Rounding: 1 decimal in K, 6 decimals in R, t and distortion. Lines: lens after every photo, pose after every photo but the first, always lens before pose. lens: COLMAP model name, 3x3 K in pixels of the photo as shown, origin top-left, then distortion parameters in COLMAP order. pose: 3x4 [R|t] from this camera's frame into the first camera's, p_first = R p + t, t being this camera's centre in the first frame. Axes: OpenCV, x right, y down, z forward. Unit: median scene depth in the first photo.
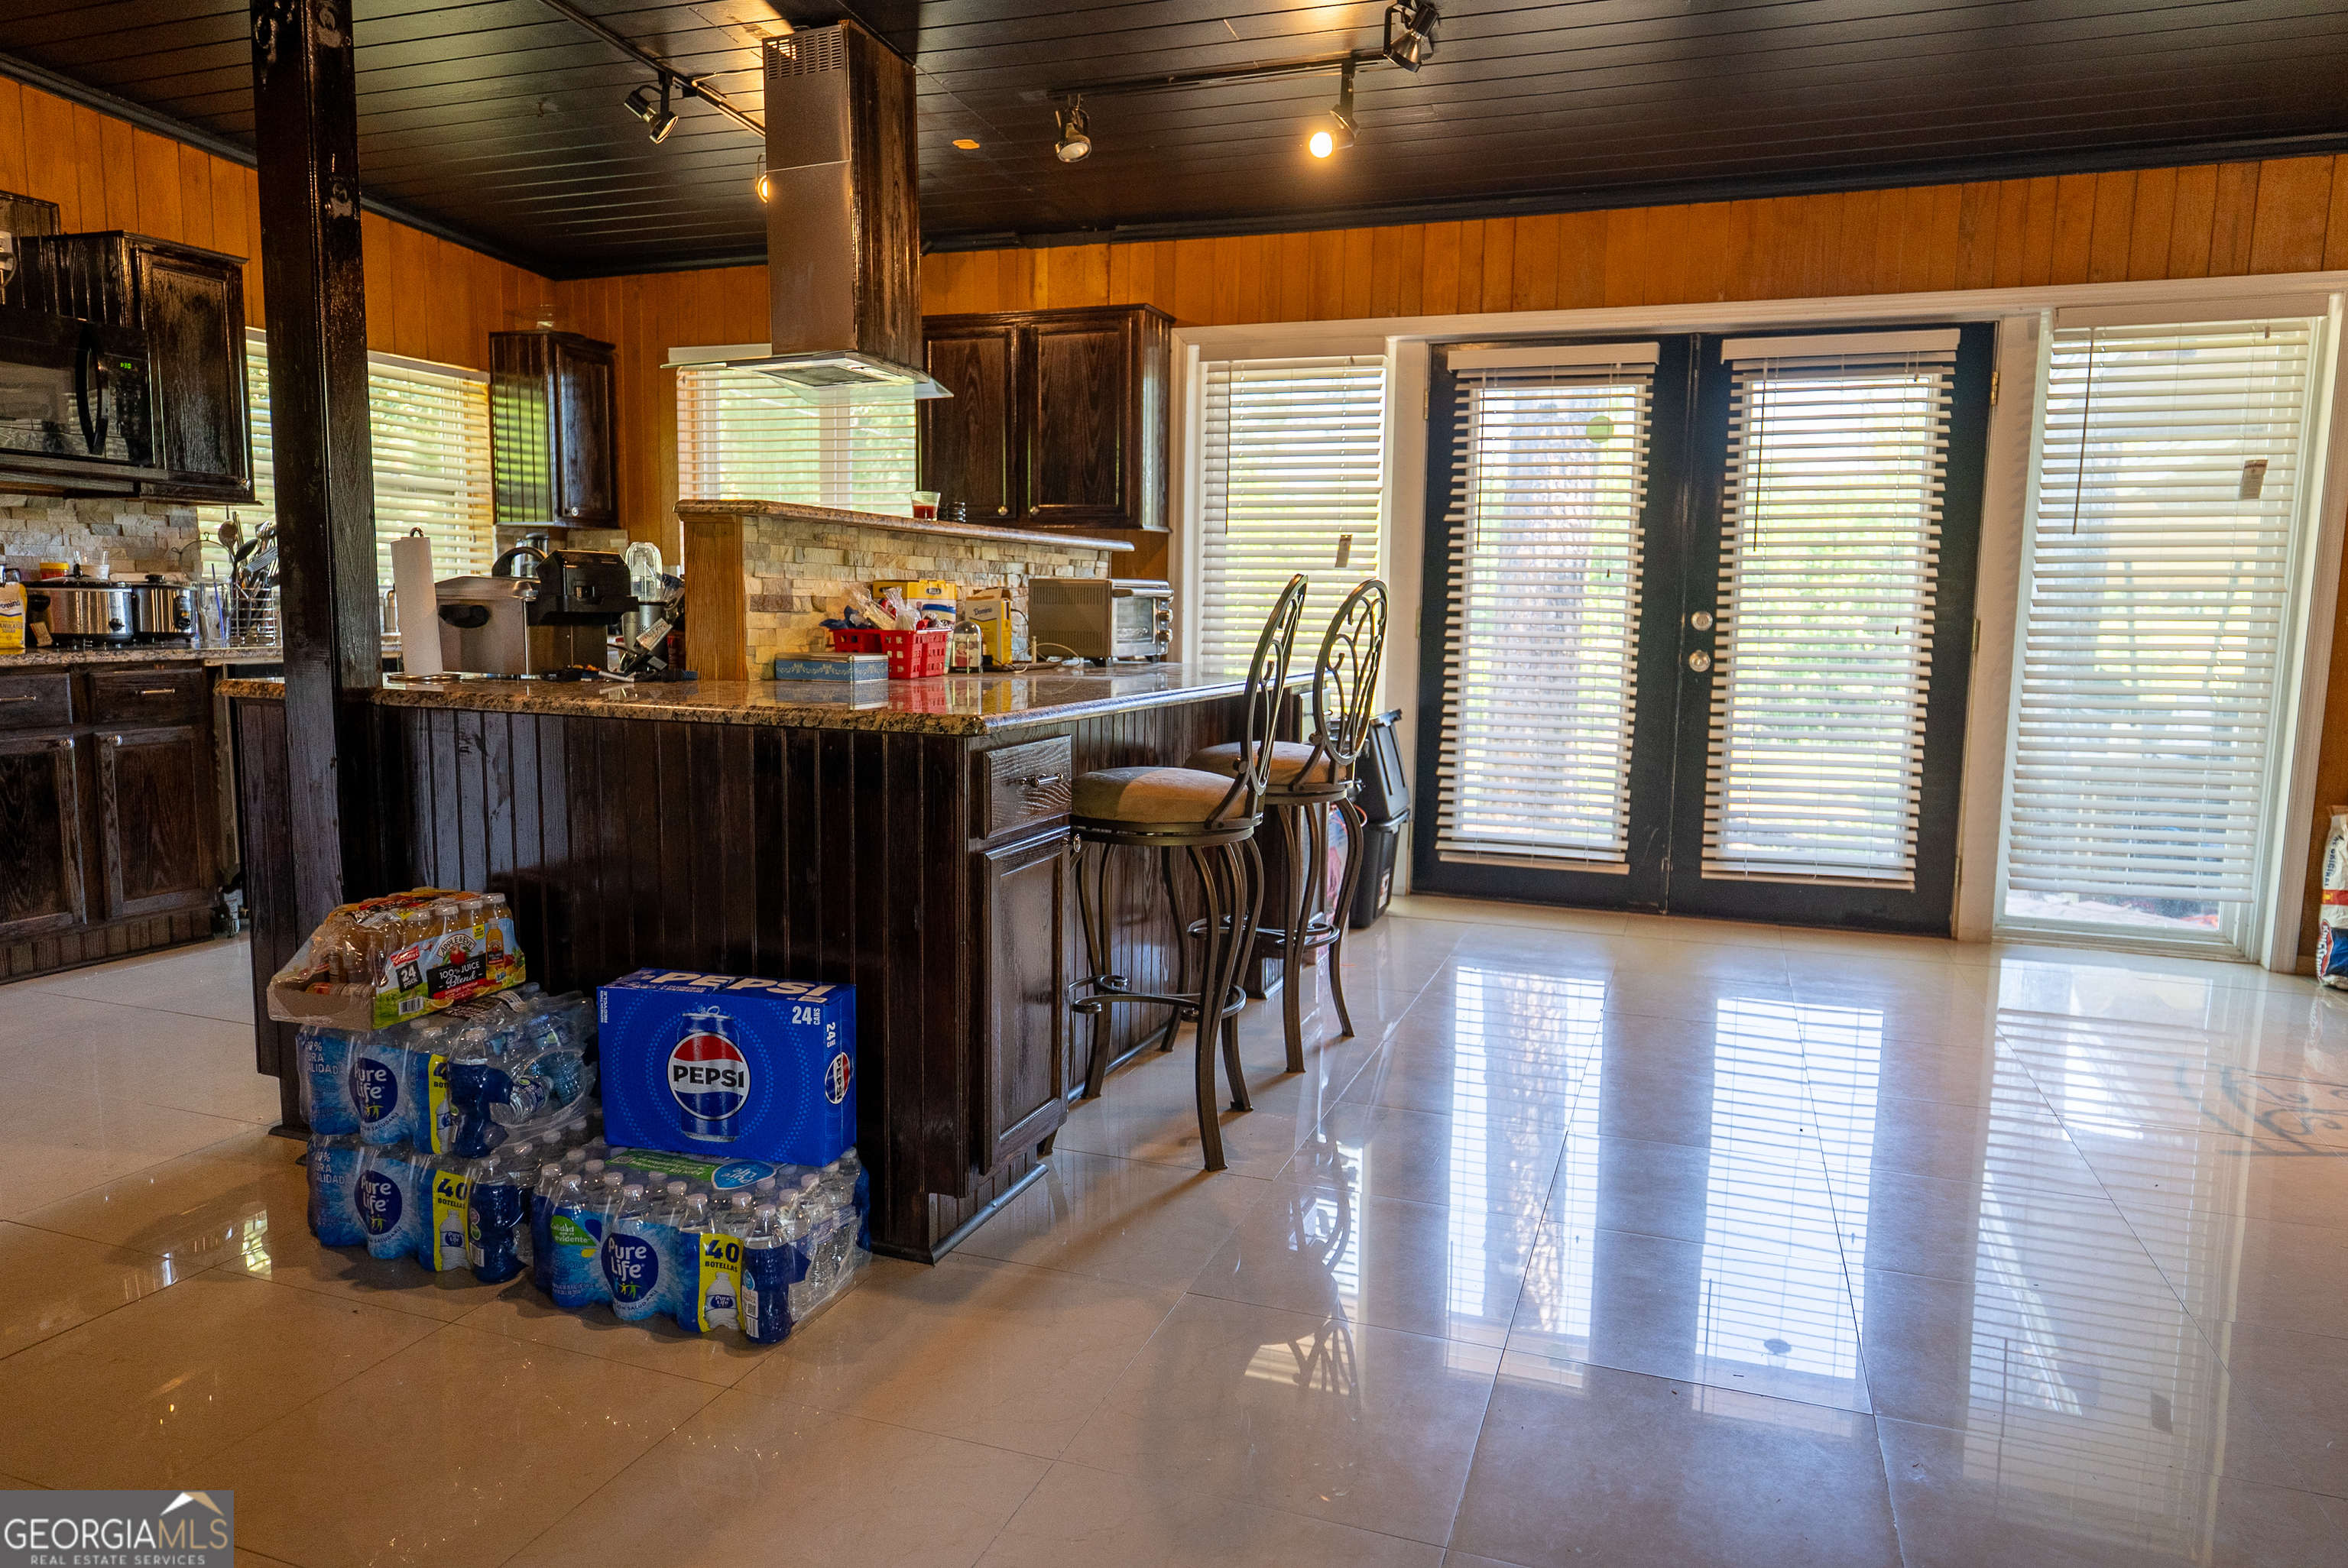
lens RADIAL K [[1491.9, 0, 1173.6], [0, 1491.9, 778.6], [0, 0, 1]] dist [0.004739, -0.004105]
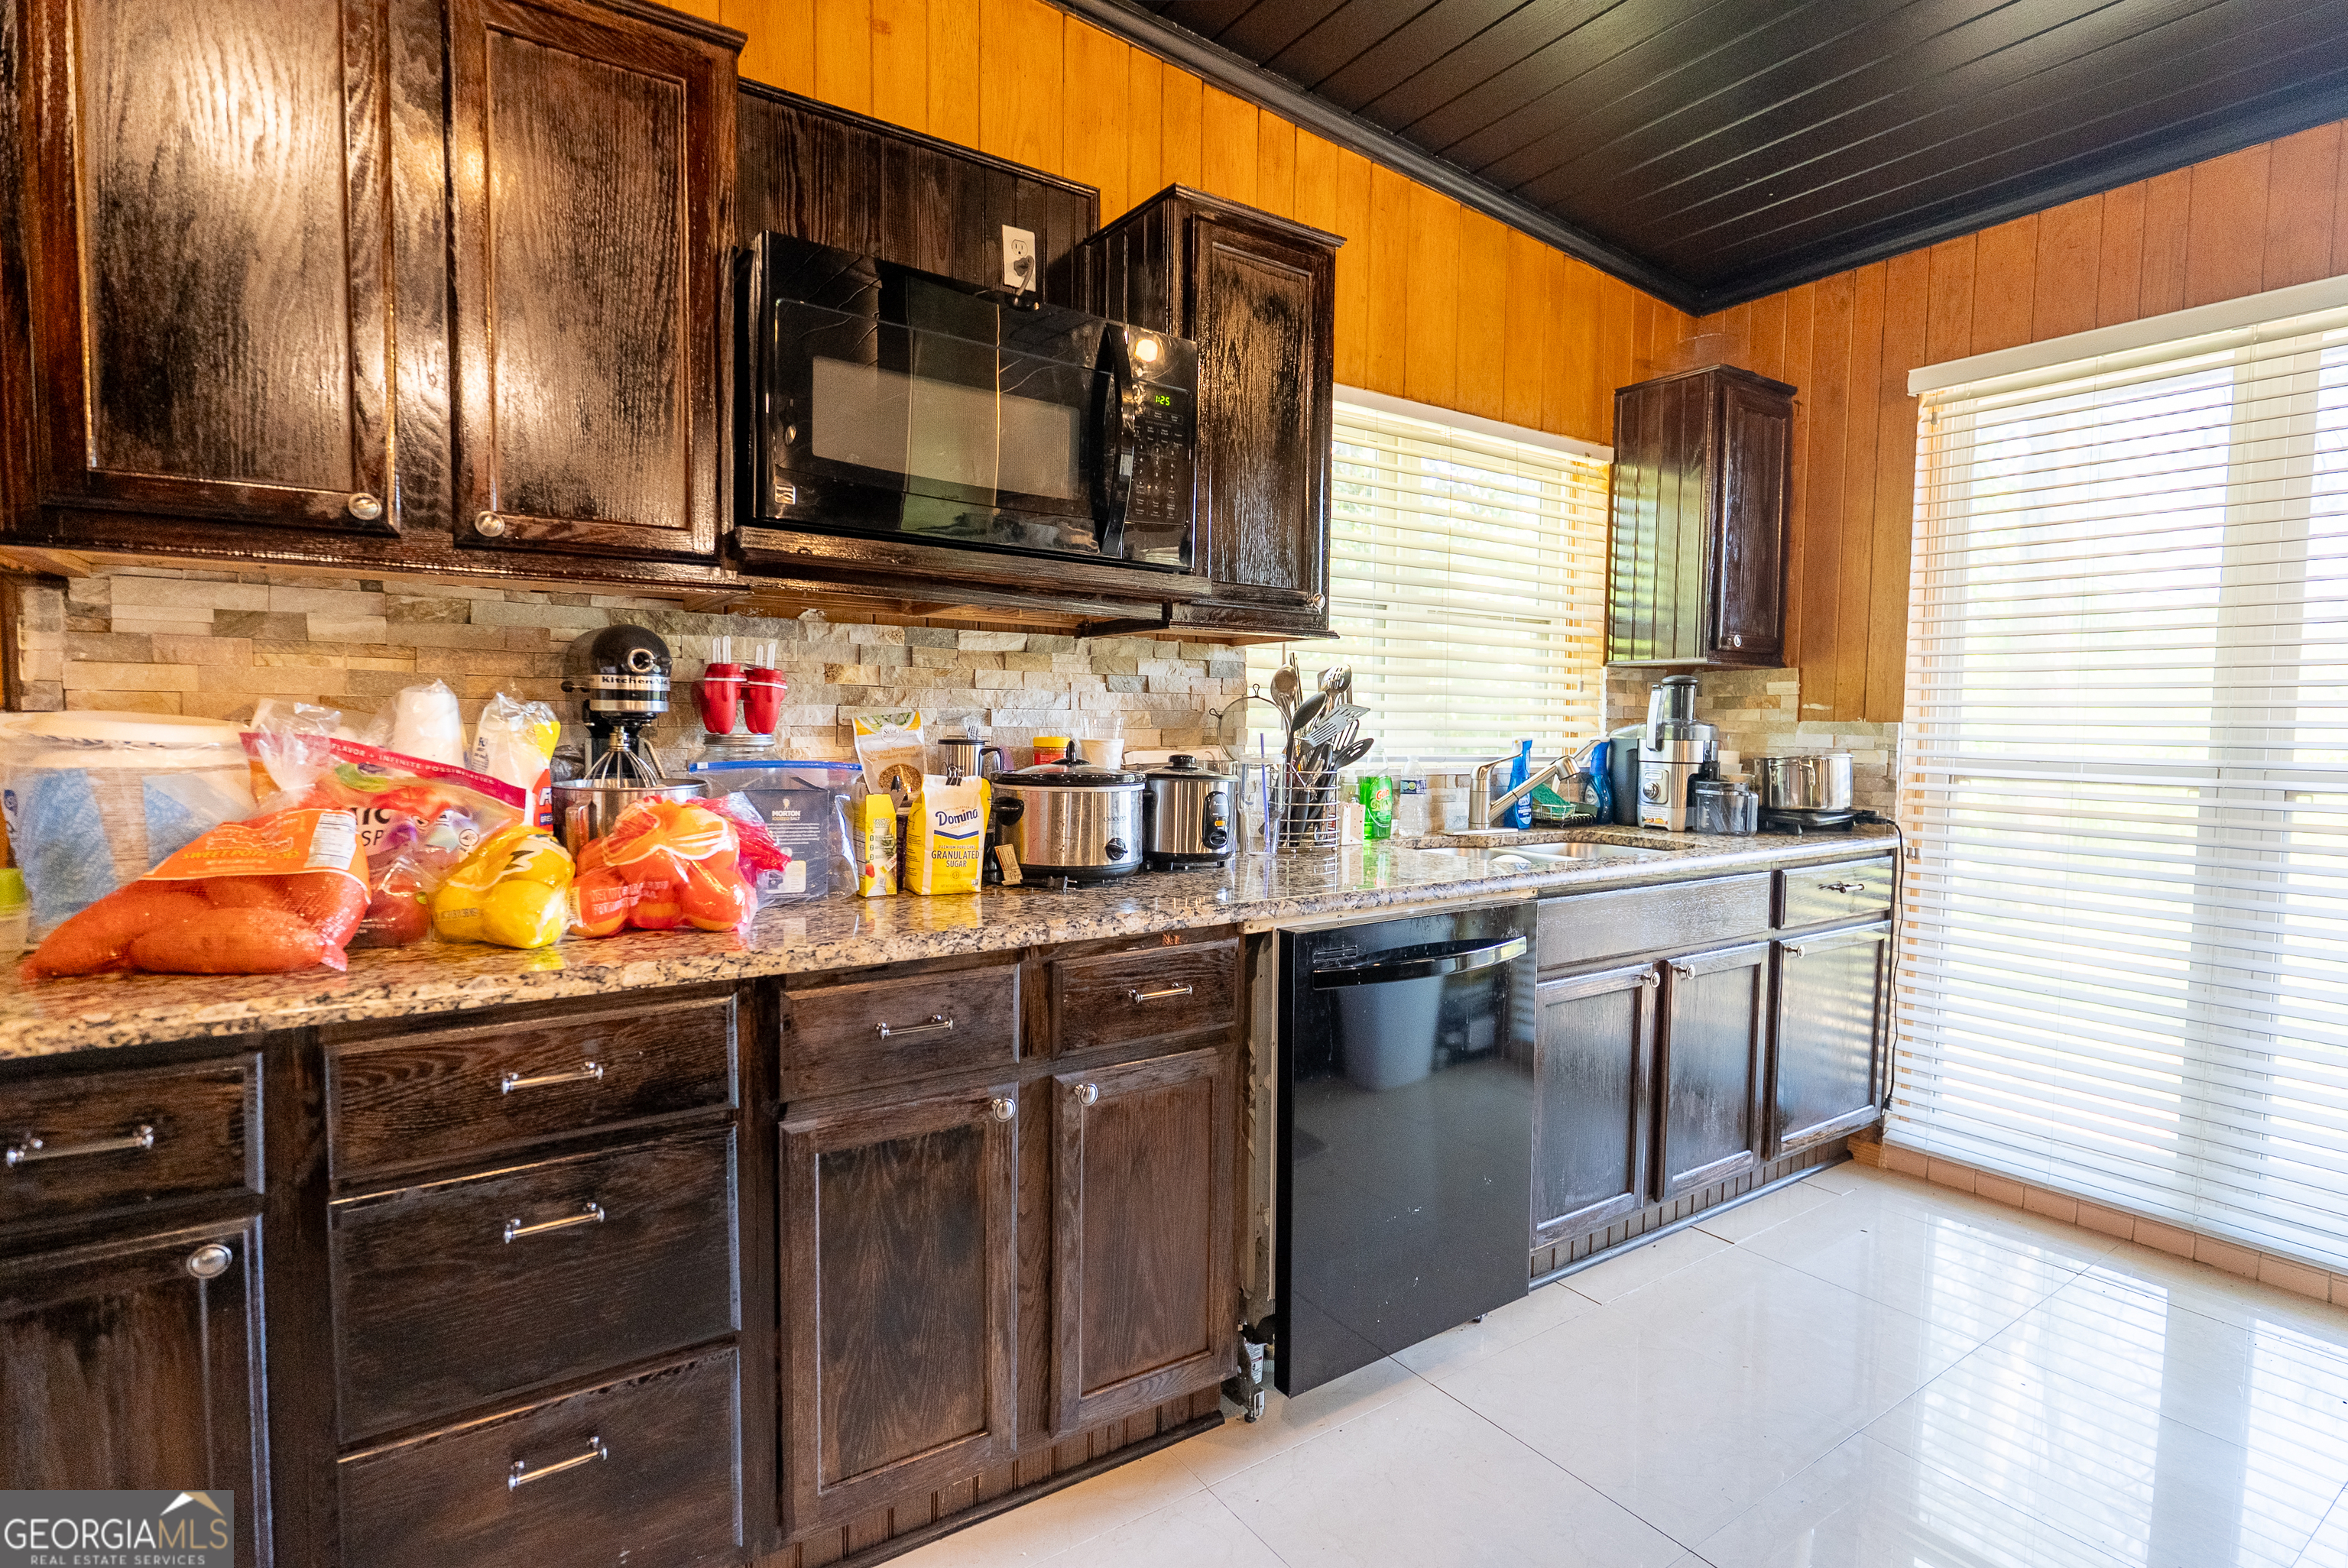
lens RADIAL K [[1148.0, 0, 1169.5], [0, 1148.0, 779.9], [0, 0, 1]] dist [-0.006150, 0.001576]
pose [[0.810478, 0.024871, -0.585242, -0.404281], [-0.069846, 0.996074, -0.054397, -0.098615], [0.581591, 0.084964, 0.809032, 0.607466]]
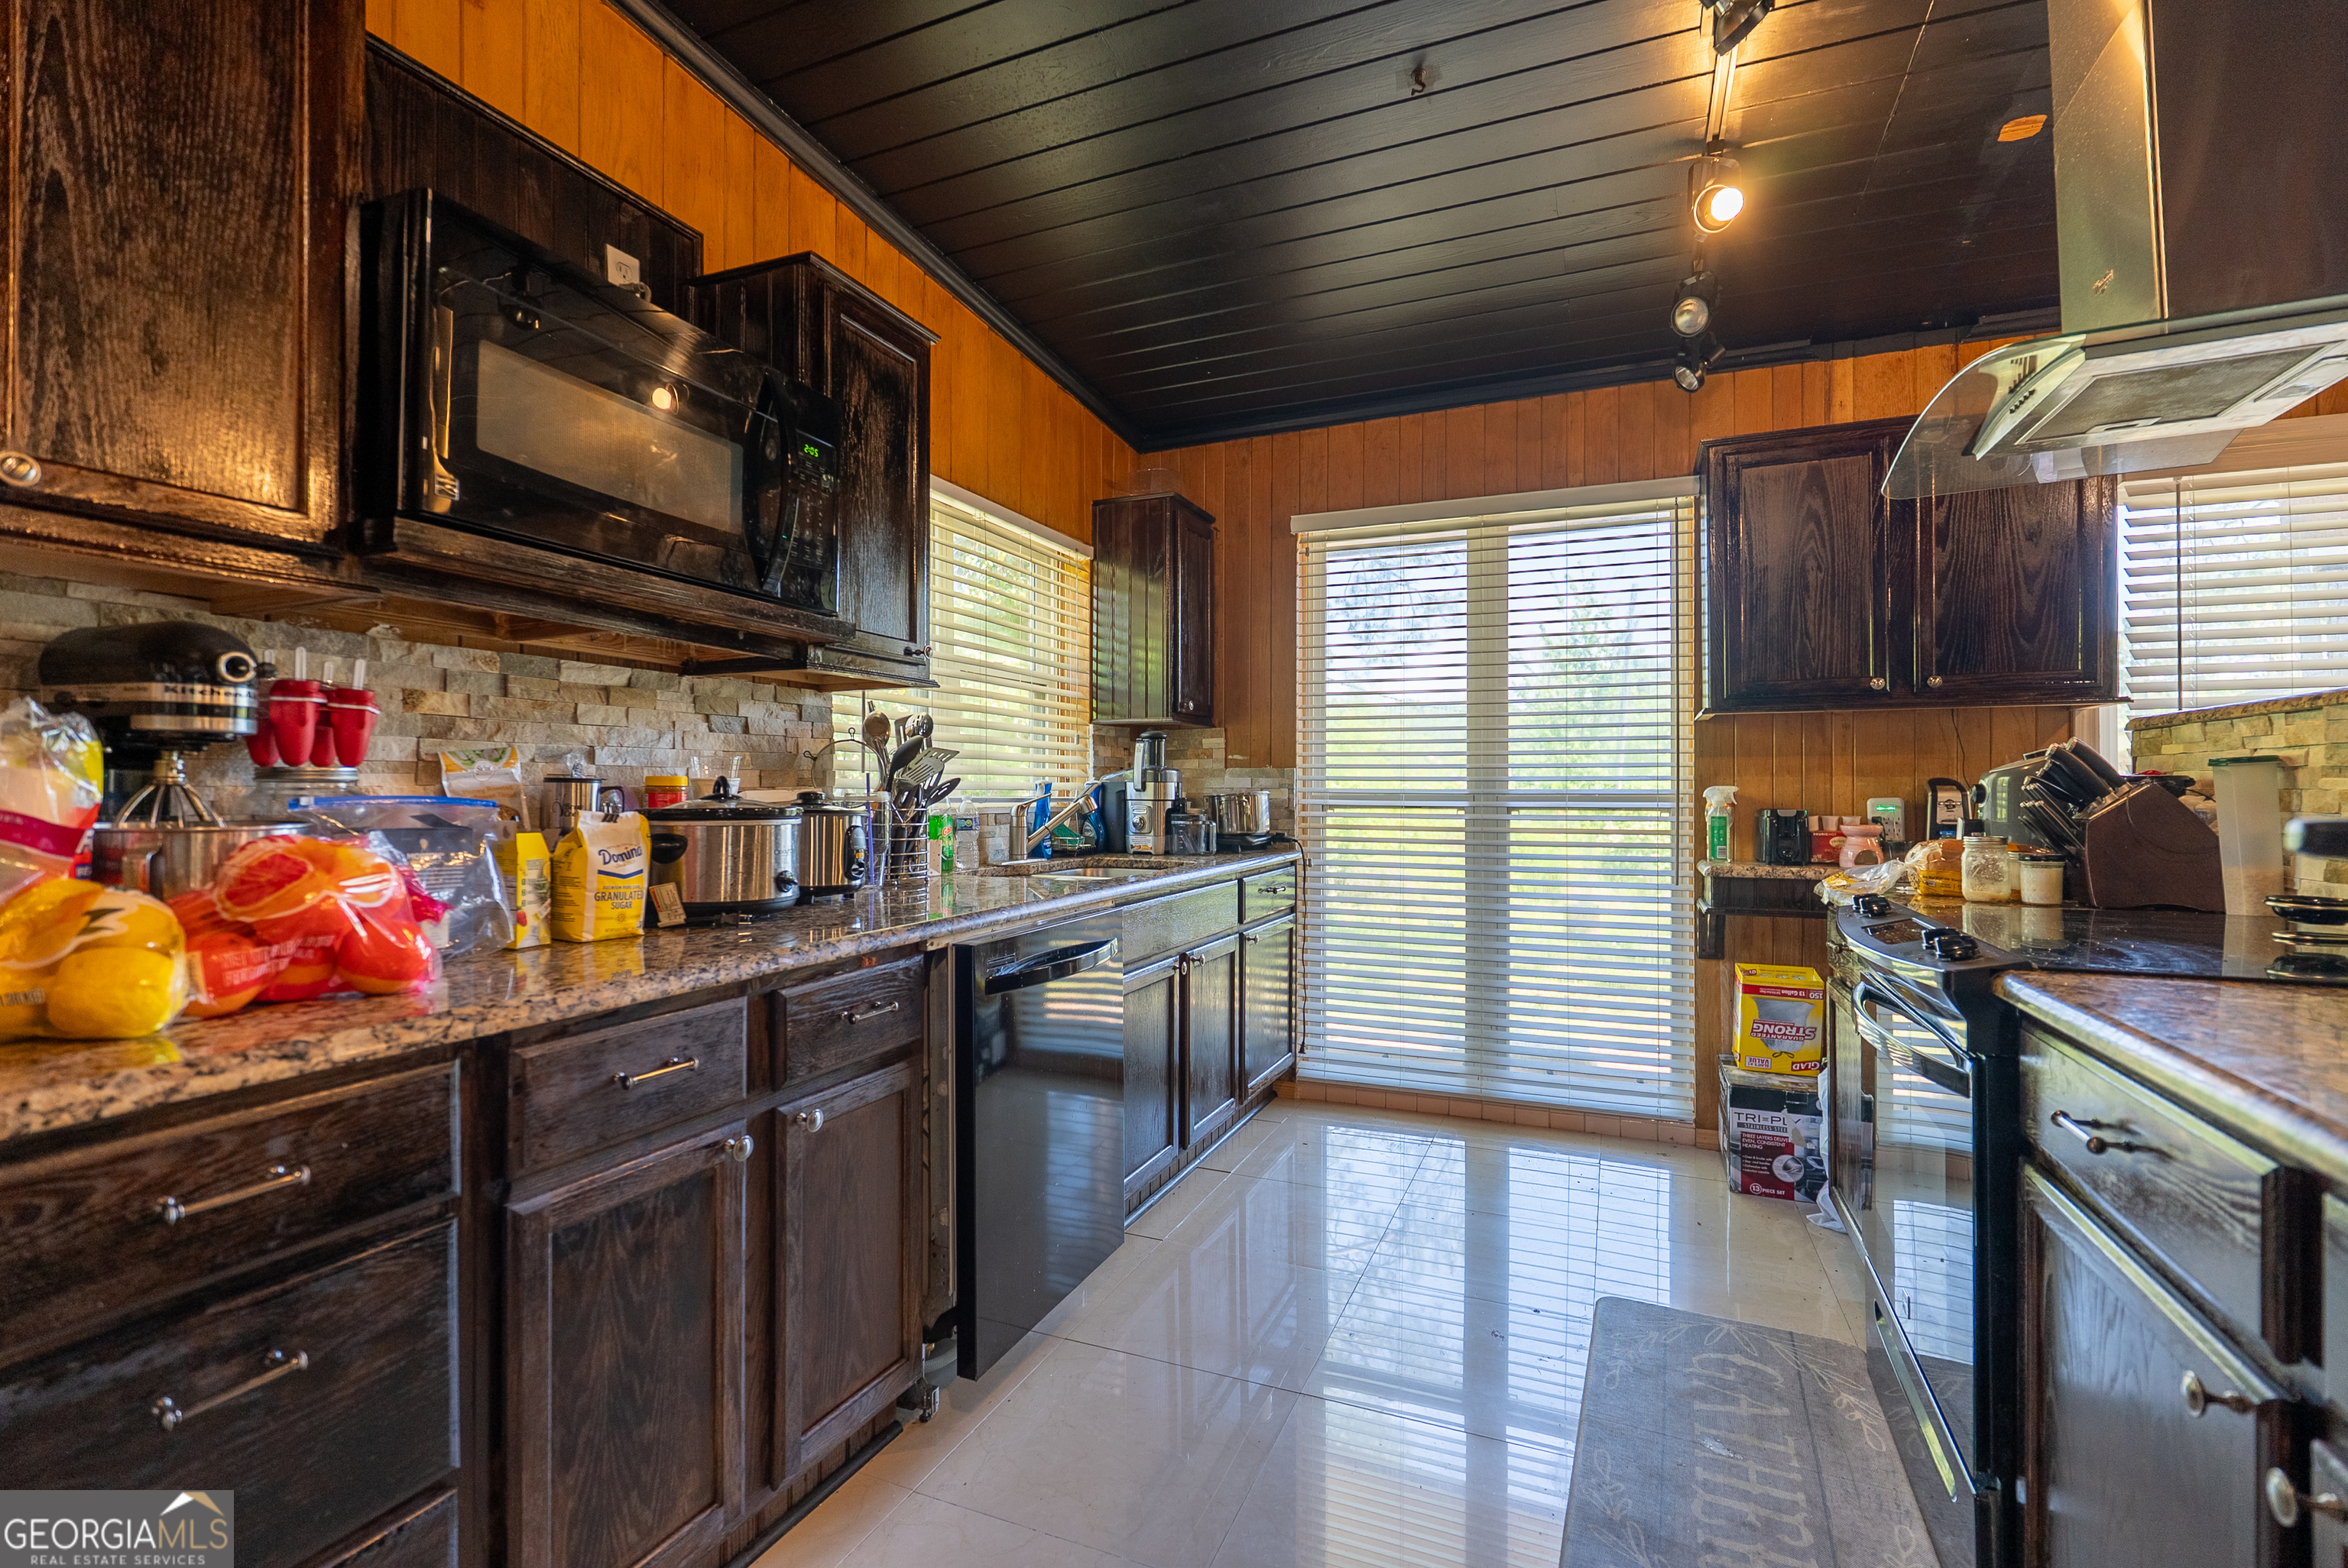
lens RADIAL K [[1048.8, 0, 1188.6], [0, 1048.8, 779.1], [0, 0, 1]] dist [-0.010782, 0.003385]
pose [[0.998911, -0.017147, -0.043397, -0.494593], [0.011337, 0.991351, -0.130745, -0.081210], [0.045263, 0.130111, 0.990466, 0.560561]]
